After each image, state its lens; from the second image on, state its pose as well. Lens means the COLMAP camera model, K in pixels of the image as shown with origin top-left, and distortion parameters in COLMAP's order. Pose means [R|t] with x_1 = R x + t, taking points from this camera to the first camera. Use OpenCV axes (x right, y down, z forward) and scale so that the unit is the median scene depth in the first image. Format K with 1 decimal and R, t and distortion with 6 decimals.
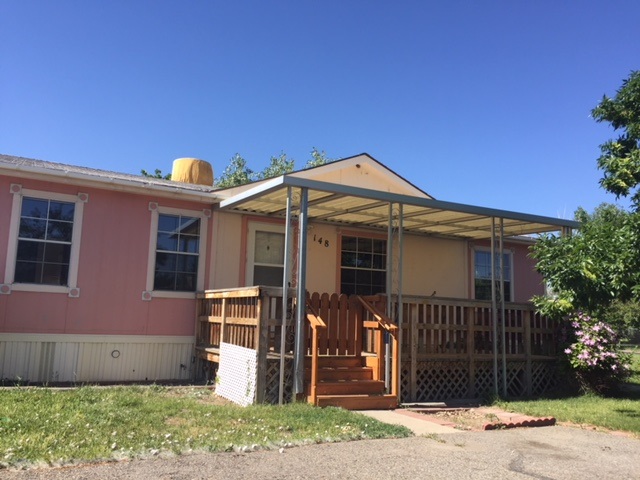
lens RADIAL K [[555.7, 0, 319.9], [0, 555.7, 239.5], [0, 0, 1]] dist [0.082886, -0.119421]
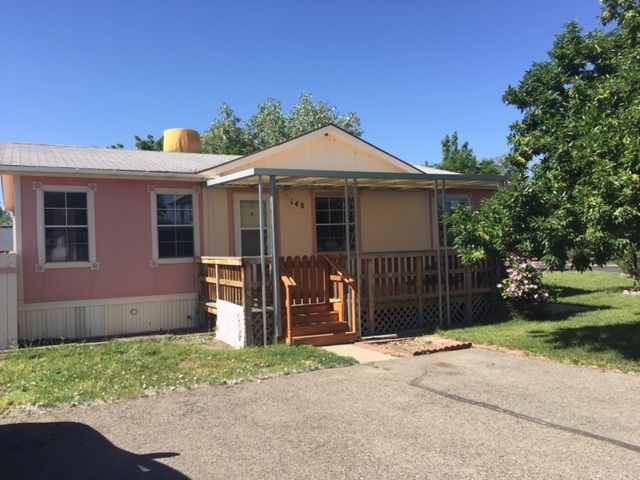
lens RADIAL K [[555.7, 0, 319.9], [0, 555.7, 243.4], [0, 0, 1]] dist [0.082886, -0.119421]
pose [[0.997917, -0.064083, -0.007466, 0.069539], [0.064501, 0.988463, 0.137045, -0.095253], [-0.001403, -0.137241, 0.990537, -0.221208]]
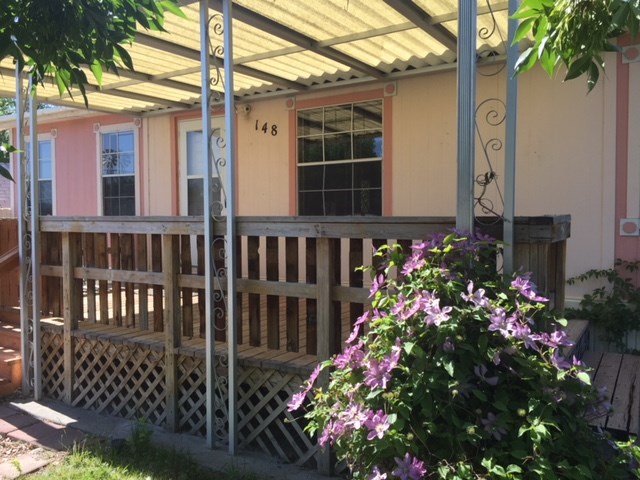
lens RADIAL K [[555.7, 0, 321.5], [0, 555.7, 239.2], [0, 0, 1]] dist [0.082886, -0.119421]
pose [[0.500445, -0.004015, -0.865759, 0.770686], [0.140827, 0.987049, 0.076826, 0.115813], [0.854238, -0.160370, 0.494530, 0.947166]]
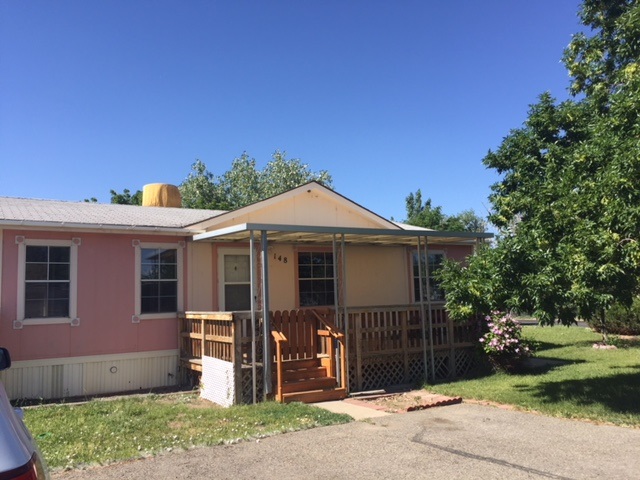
lens RADIAL K [[555.7, 0, 321.6], [0, 555.7, 240.8], [0, 0, 1]] dist [0.082886, -0.119421]
pose [[0.996030, -0.057747, 0.067751, 0.014391], [0.055133, 0.997684, 0.039843, -0.101128], [-0.069895, -0.035950, 0.996906, -0.233989]]
